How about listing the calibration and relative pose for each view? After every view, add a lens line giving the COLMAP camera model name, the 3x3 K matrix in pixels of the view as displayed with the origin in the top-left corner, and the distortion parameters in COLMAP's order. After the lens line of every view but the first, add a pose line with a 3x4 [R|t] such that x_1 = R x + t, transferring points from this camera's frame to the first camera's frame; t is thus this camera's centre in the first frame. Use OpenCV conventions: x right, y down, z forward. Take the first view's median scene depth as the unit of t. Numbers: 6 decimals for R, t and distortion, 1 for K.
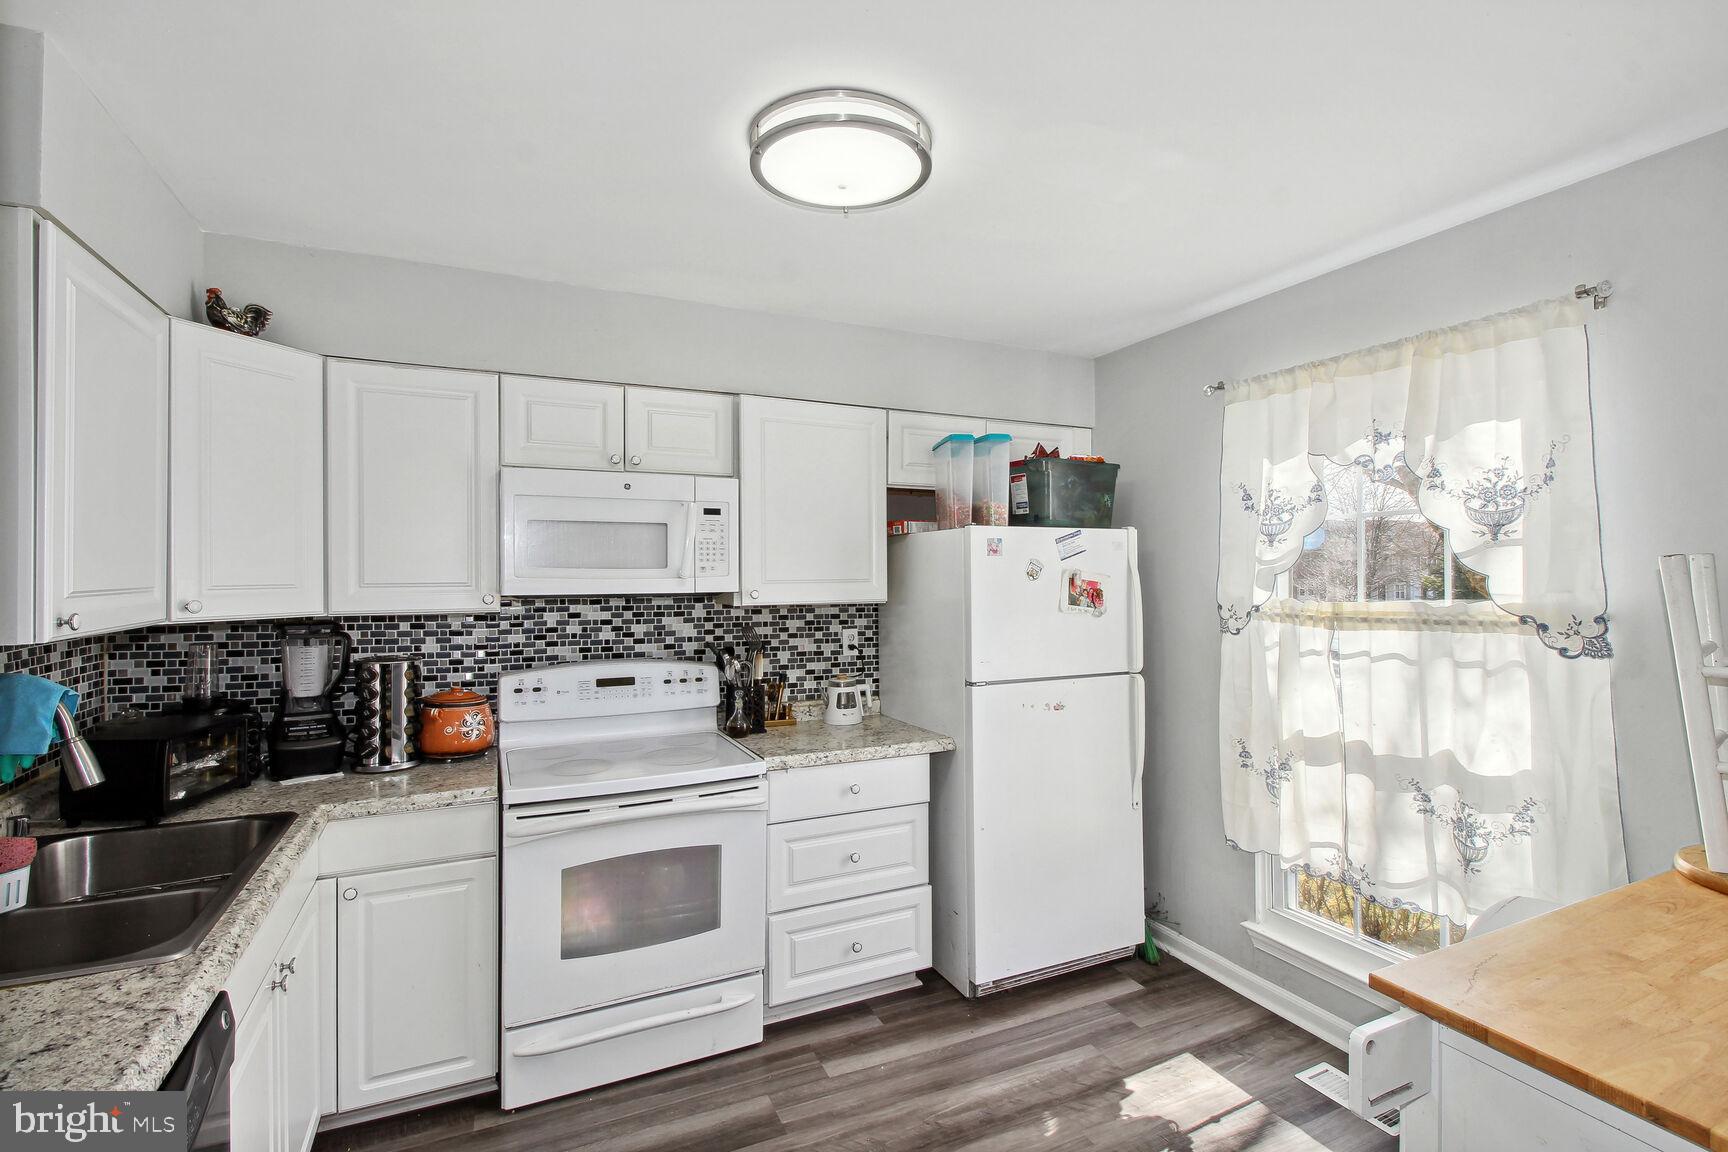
lens RADIAL K [[763.1, 0, 861.5], [0, 763.1, 568.1], [0, 0, 1]] dist [0.003010, -0.012498]
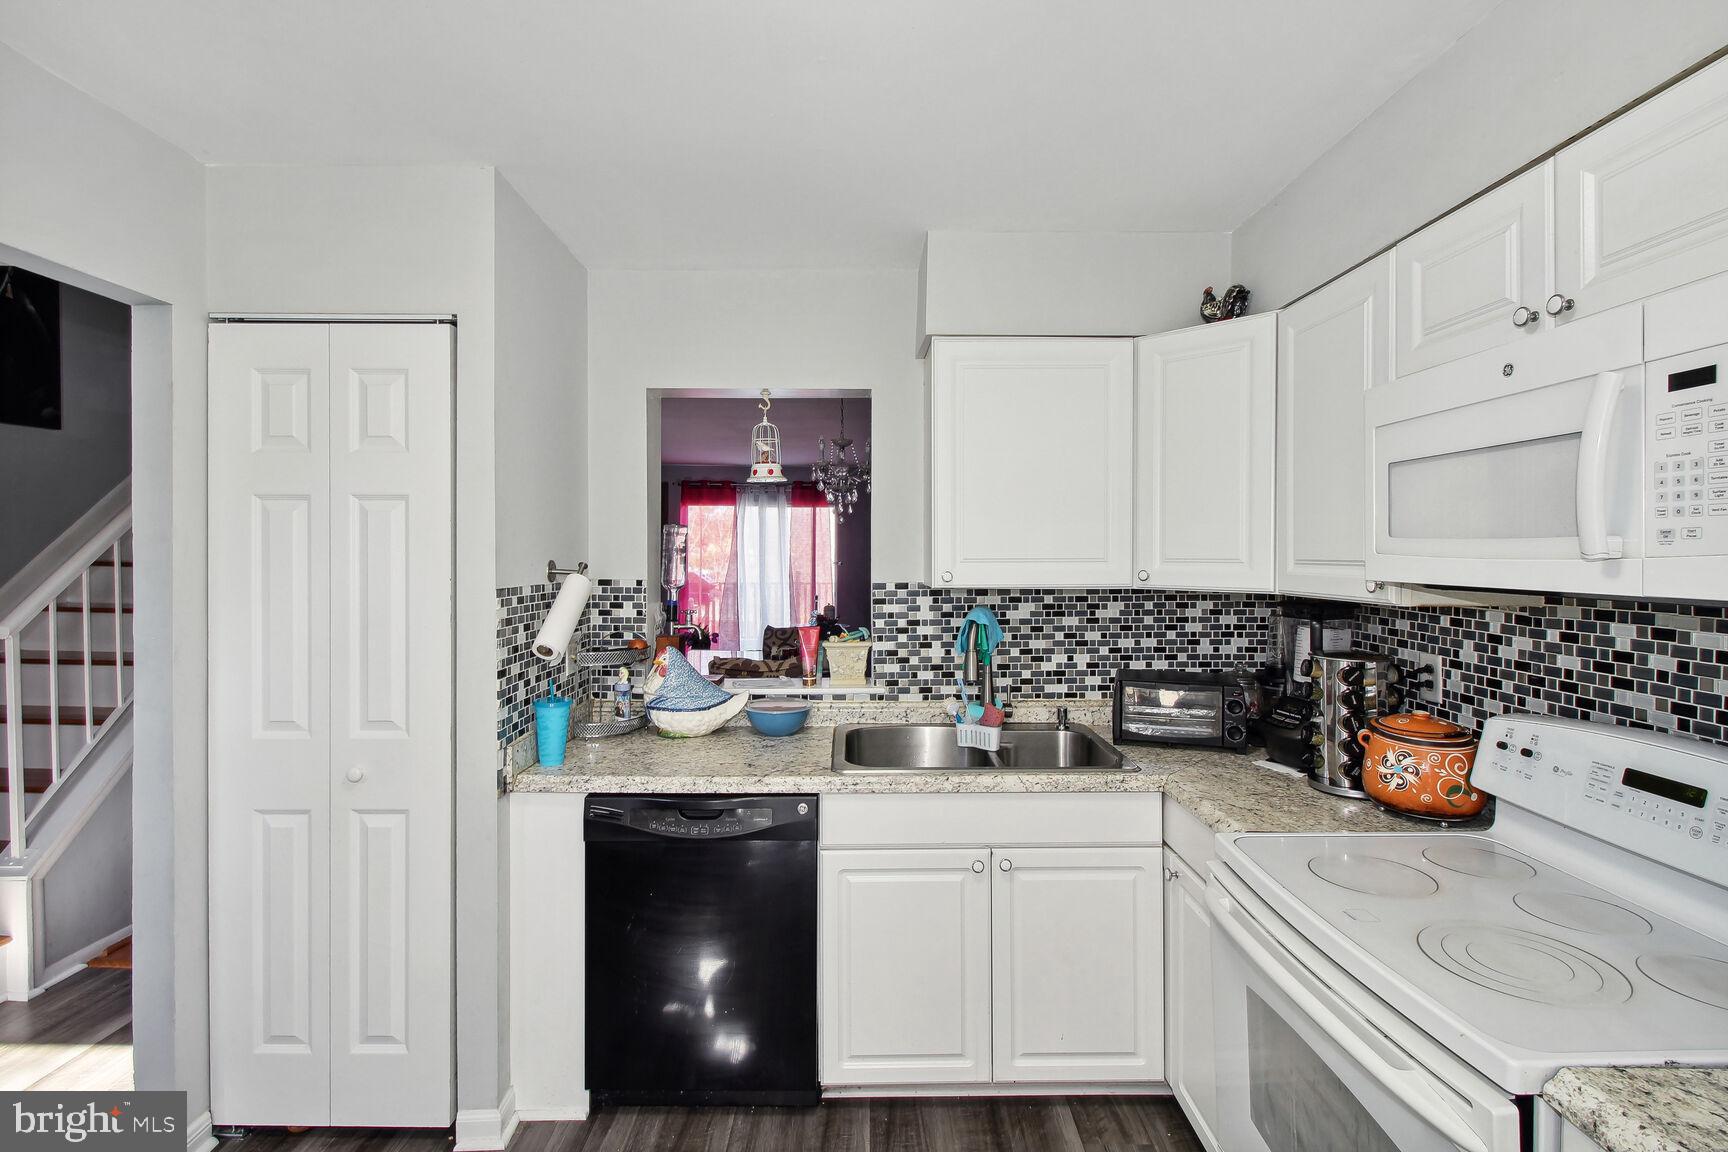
lens RADIAL K [[780.5, 0, 856.4], [0, 780.5, 553.3], [0, 0, 1]] dist [0.001936, -0.010394]
pose [[-0.413360, 0.004848, -0.910555, 0.305801], [0.003900, 0.999986, 0.003553, 0.007007], [0.910560, -0.002083, -0.413373, 0.786053]]
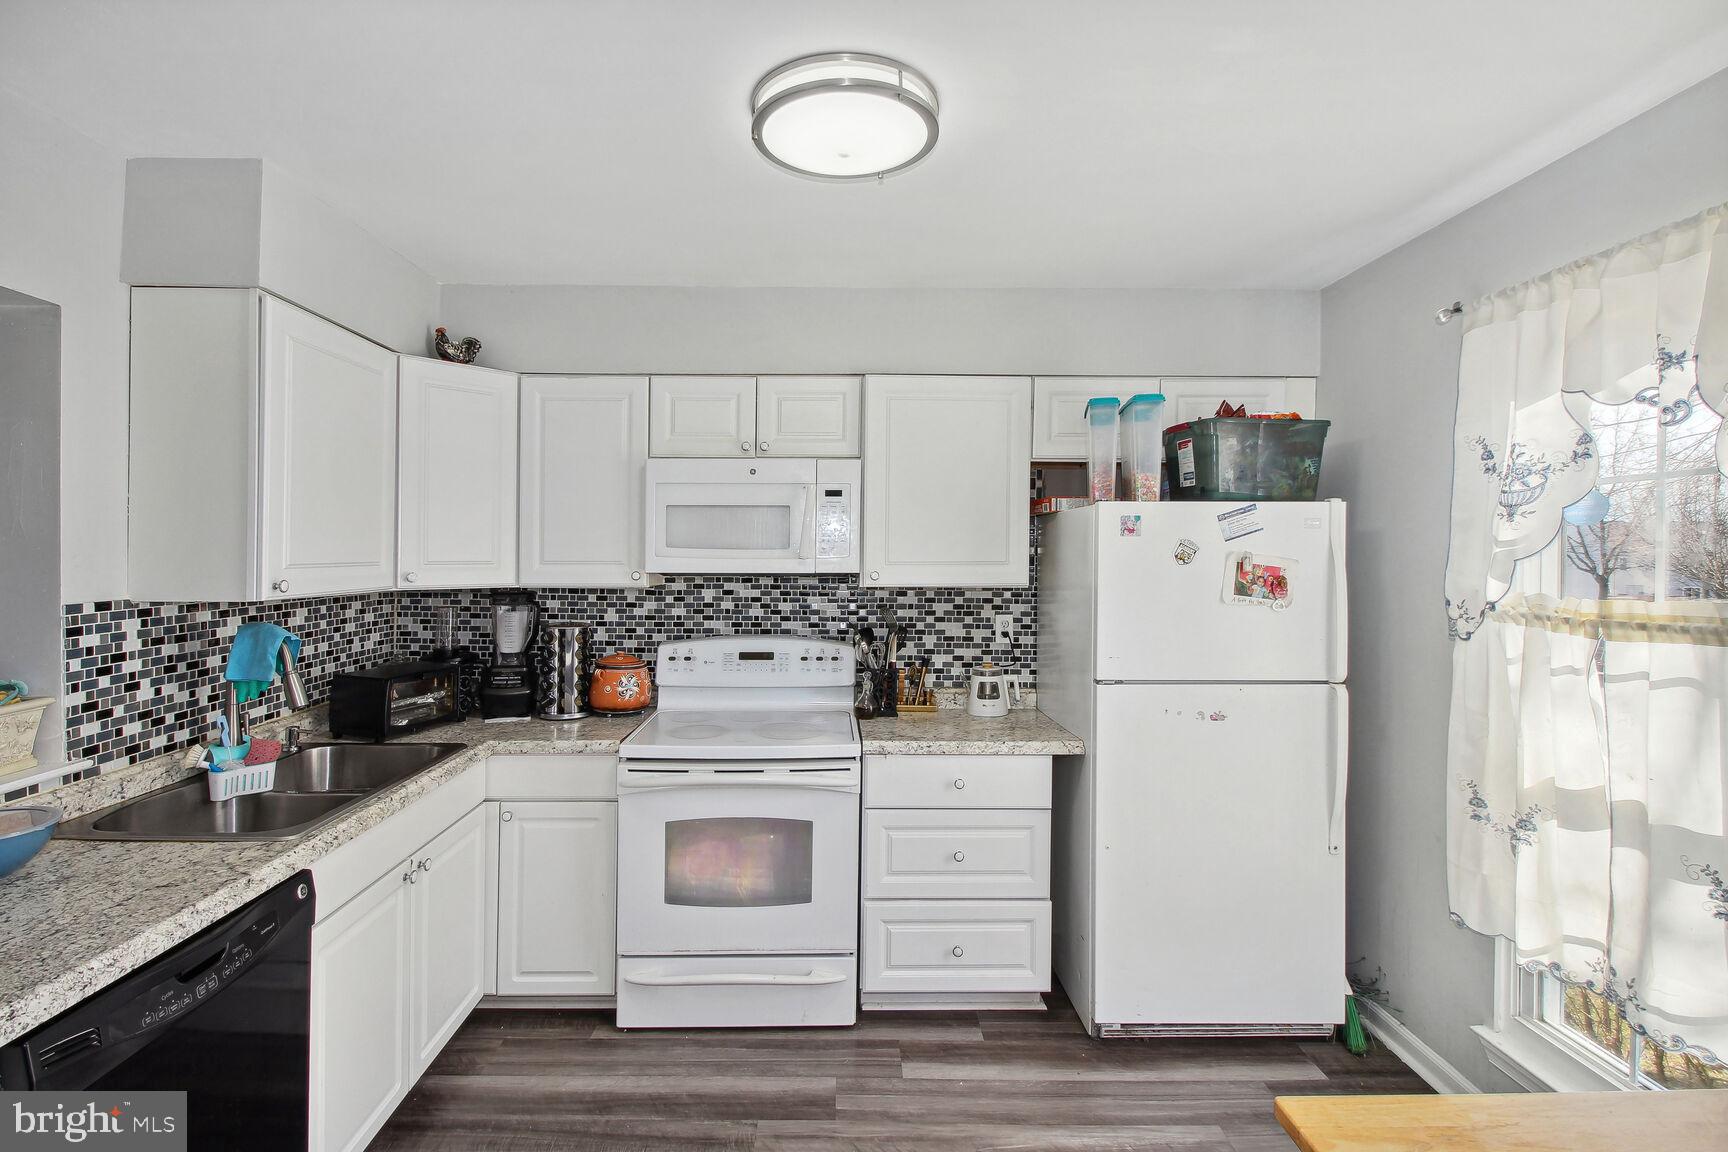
lens RADIAL K [[780.5, 0, 856.4], [0, 780.5, 553.3], [0, 0, 1]] dist [0.001936, -0.010394]
pose [[0.915269, 0.005112, -0.402811, 0.252611], [-0.003299, 0.999981, 0.005194, 0.000268], [0.402830, -0.003425, 0.915268, 0.065097]]
